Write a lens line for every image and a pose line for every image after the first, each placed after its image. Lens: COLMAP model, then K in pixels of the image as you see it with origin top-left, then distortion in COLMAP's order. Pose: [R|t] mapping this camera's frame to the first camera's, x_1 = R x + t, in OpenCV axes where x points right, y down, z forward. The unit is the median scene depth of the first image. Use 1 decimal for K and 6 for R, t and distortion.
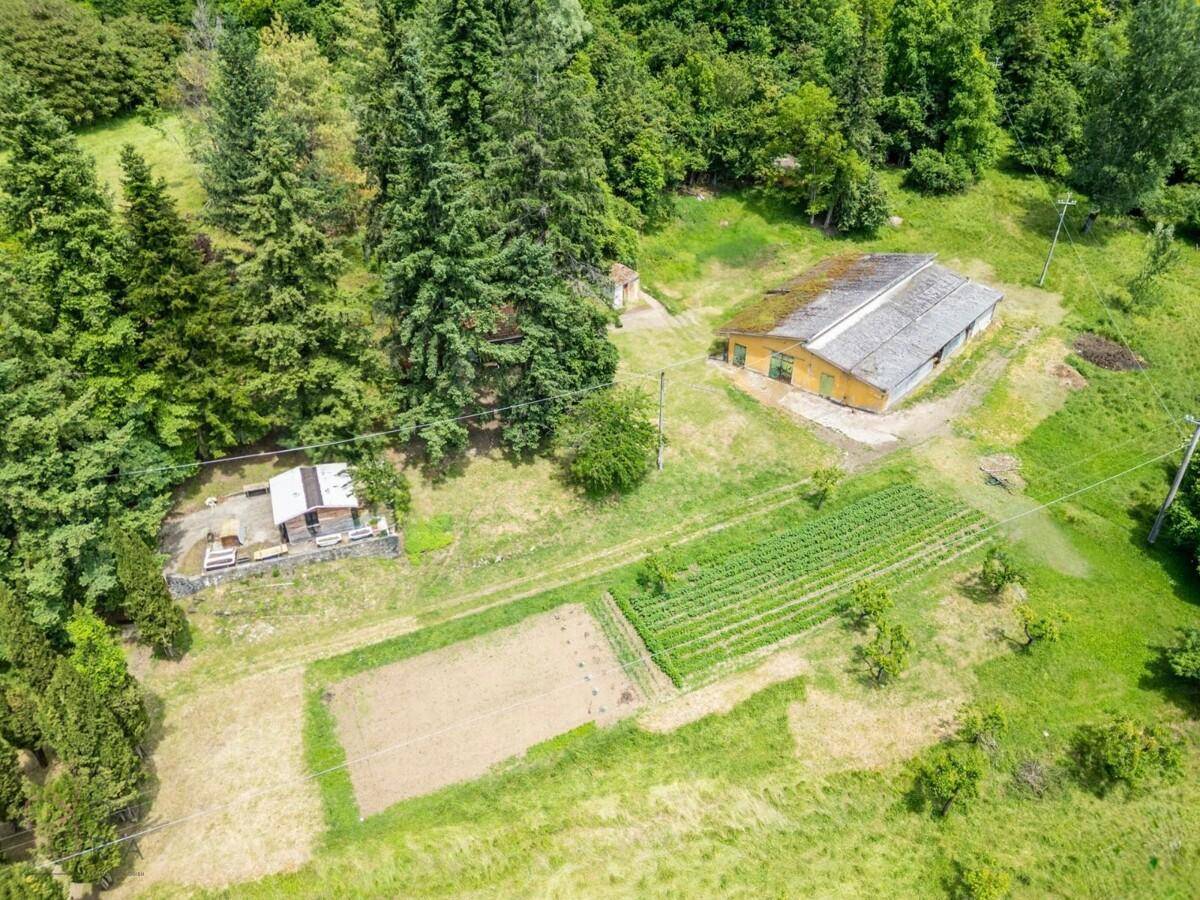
lens RADIAL K [[843.7, 0, 594.2], [0, 843.7, 446.2], [0, 0, 1]] dist [0.070858, -0.065742]
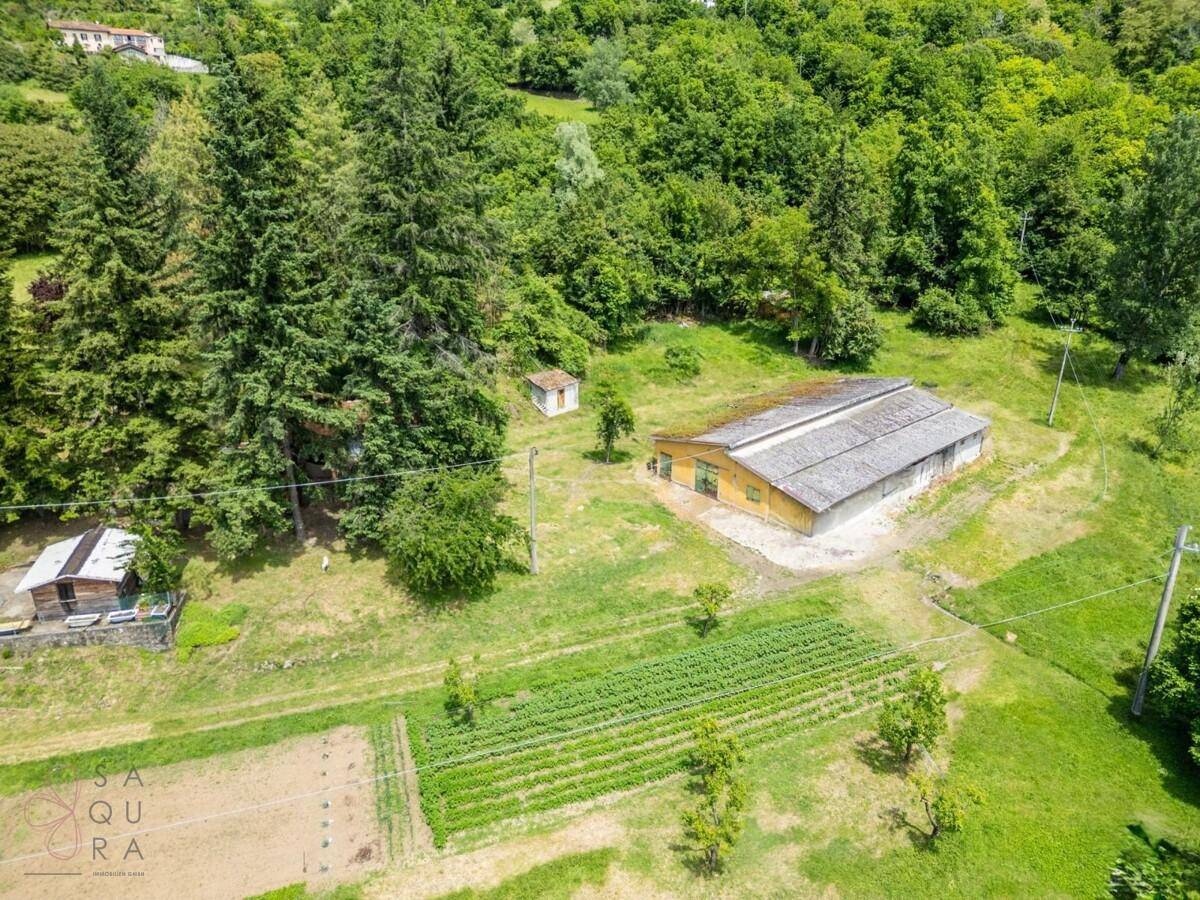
lens RADIAL K [[843.7, 0, 595.6], [0, 843.7, 443.7], [0, 0, 1]] dist [0.070858, -0.065742]
pose [[0.992216, 0.054695, -0.111871, 0.206781], [-0.077314, 0.974831, -0.209110, 0.060707], [0.097618, 0.216132, 0.971472, 0.151415]]
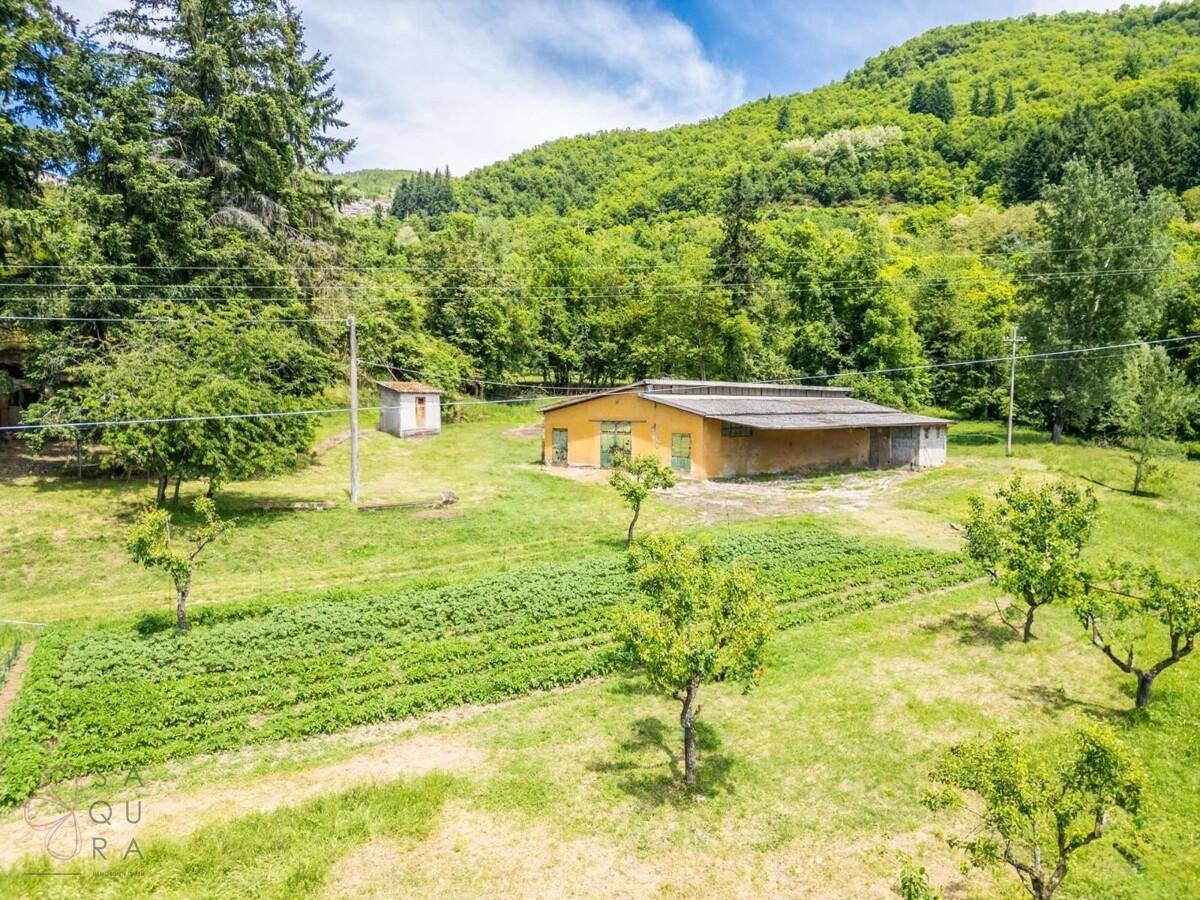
lens RADIAL K [[843.7, 0, 598.4], [0, 843.7, 443.5], [0, 0, 1]] dist [0.070858, -0.065742]
pose [[0.999790, 0.017754, 0.010206, 0.205649], [-0.010142, 0.862218, -0.506435, 0.225296], [-0.017791, 0.506226, 0.862217, 0.471711]]
